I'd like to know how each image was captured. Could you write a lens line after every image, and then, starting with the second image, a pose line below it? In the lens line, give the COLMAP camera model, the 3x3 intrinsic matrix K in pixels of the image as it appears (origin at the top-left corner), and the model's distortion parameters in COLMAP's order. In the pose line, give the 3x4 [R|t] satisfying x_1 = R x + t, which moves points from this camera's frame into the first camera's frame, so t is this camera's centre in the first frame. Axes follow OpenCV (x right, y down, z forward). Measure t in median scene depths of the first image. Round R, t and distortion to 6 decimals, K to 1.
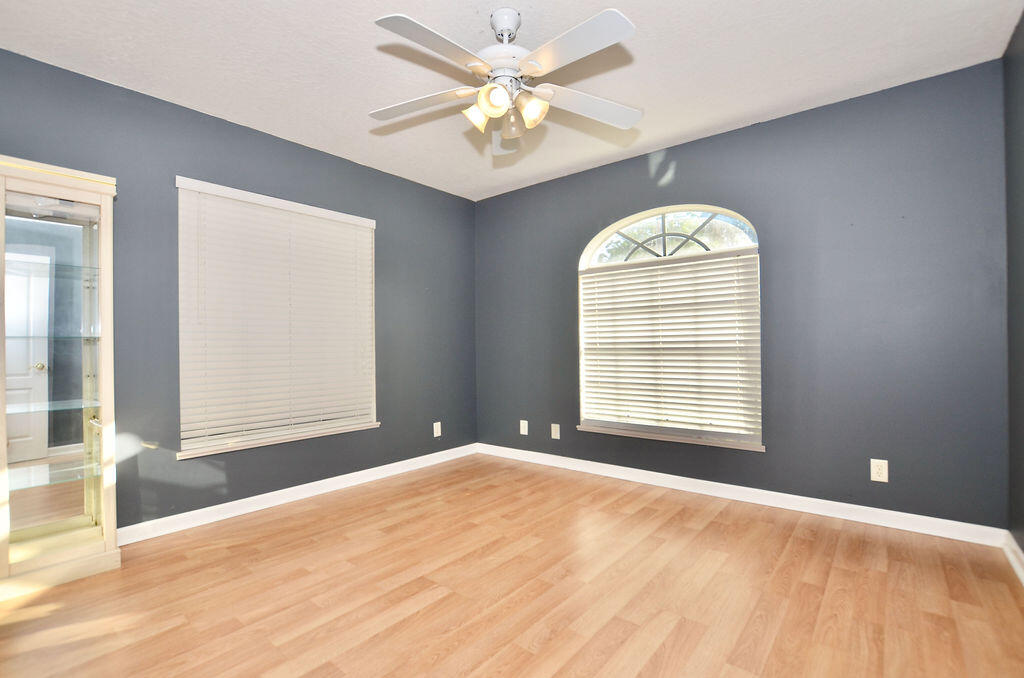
lens RADIAL K [[460.7, 0, 503.8], [0, 460.7, 341.8], [0, 0, 1]] dist [-0.034400, 0.005076]
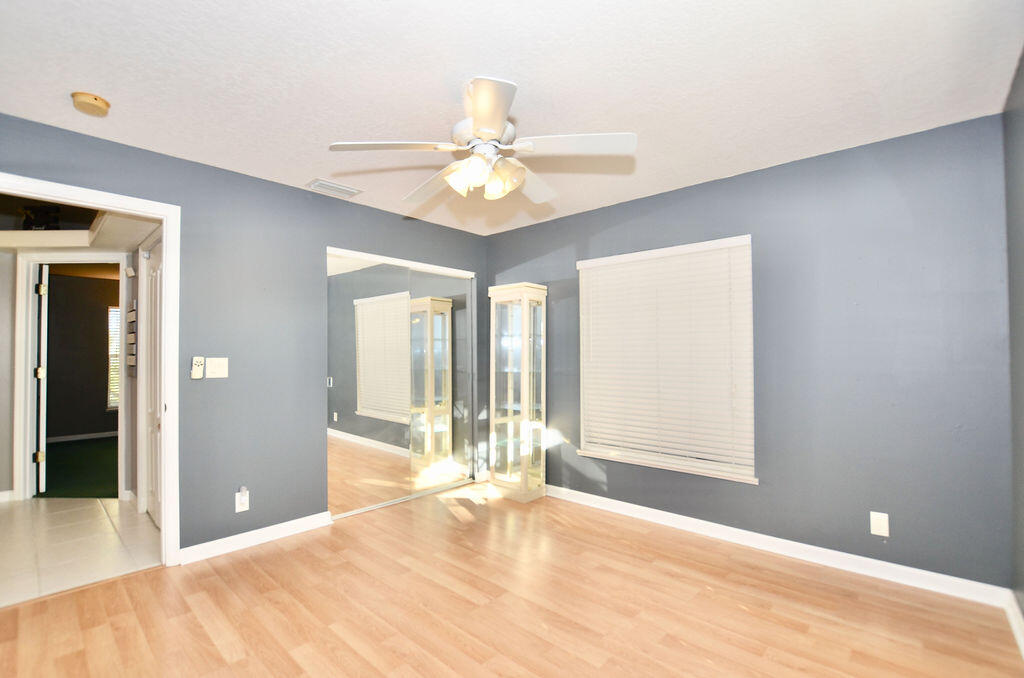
lens RADIAL K [[460.7, 0, 504.5], [0, 460.7, 341.2], [0, 0, 1]] dist [-0.034400, 0.005076]
pose [[-0.047479, -0.017672, -0.998716, 0.736826], [0.009533, 0.999790, -0.018144, -0.077883], [0.998827, -0.010383, -0.047300, 0.773096]]
